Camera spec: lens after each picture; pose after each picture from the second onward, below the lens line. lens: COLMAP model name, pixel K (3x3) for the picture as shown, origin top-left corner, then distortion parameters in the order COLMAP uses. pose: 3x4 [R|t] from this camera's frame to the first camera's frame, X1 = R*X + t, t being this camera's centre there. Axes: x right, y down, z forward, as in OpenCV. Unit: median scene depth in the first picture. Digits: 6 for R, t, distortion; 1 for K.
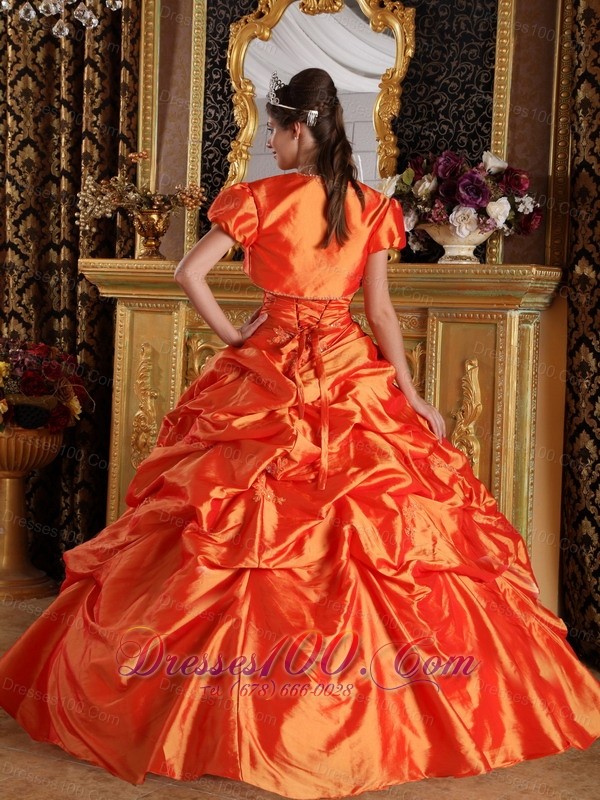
lens RADIAL K [[1362.6, 0, 297.8], [0, 1362.6, 365.2], [0, 0, 1]] dist [0.229581, 0.043468]
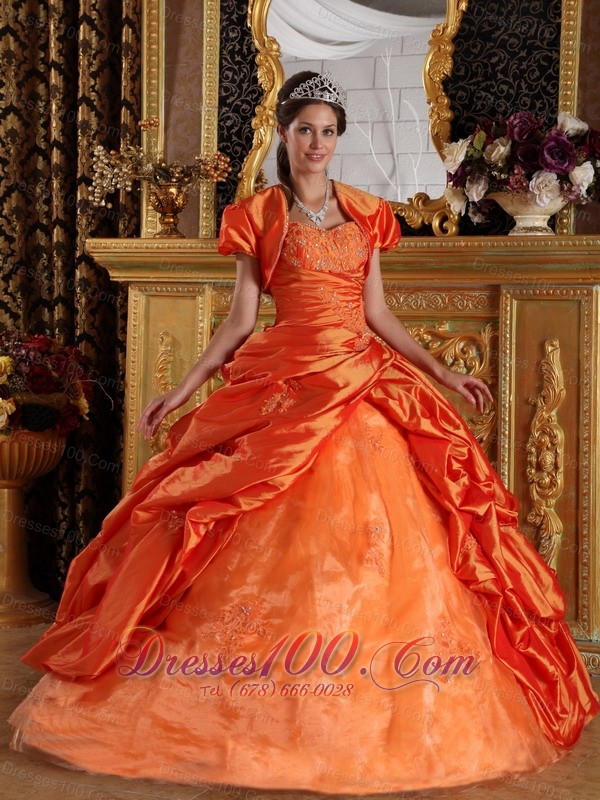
lens RADIAL K [[1474.8, 0, 298.3], [0, 1474.8, 345.6], [0, 0, 1]] dist [0.241885, 0.040799]
pose [[0.994713, -0.022291, 0.100244, -0.121743], [0.023455, 0.999670, -0.010445, 0.005053], [-0.099979, 0.012741, 0.994908, 0.028214]]
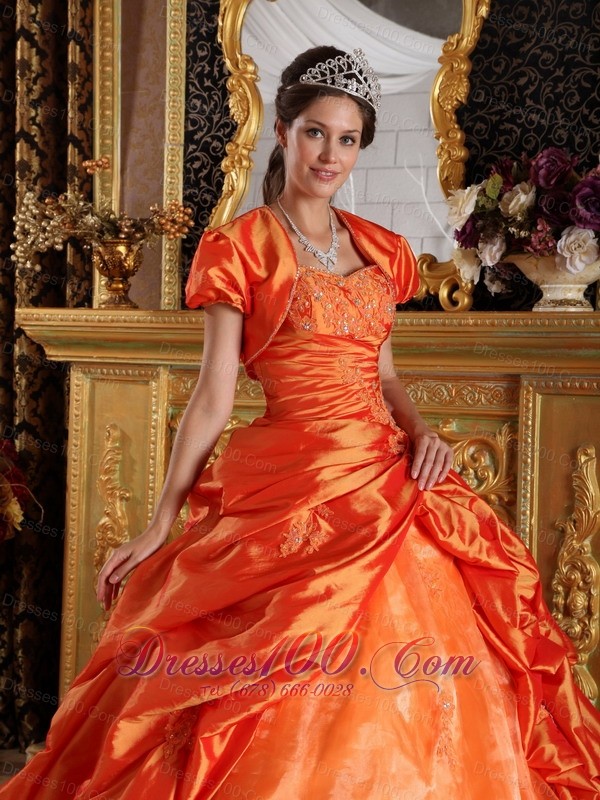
lens RADIAL K [[1476.6, 0, 302.7], [0, 1476.6, 436.3], [0, 0, 1]] dist [0.279357, 0.027232]
pose [[0.999038, -0.014809, 0.041268, -0.043034], [0.014143, 0.999766, 0.016385, -0.021228], [-0.041501, -0.015786, 0.999014, 0.210142]]
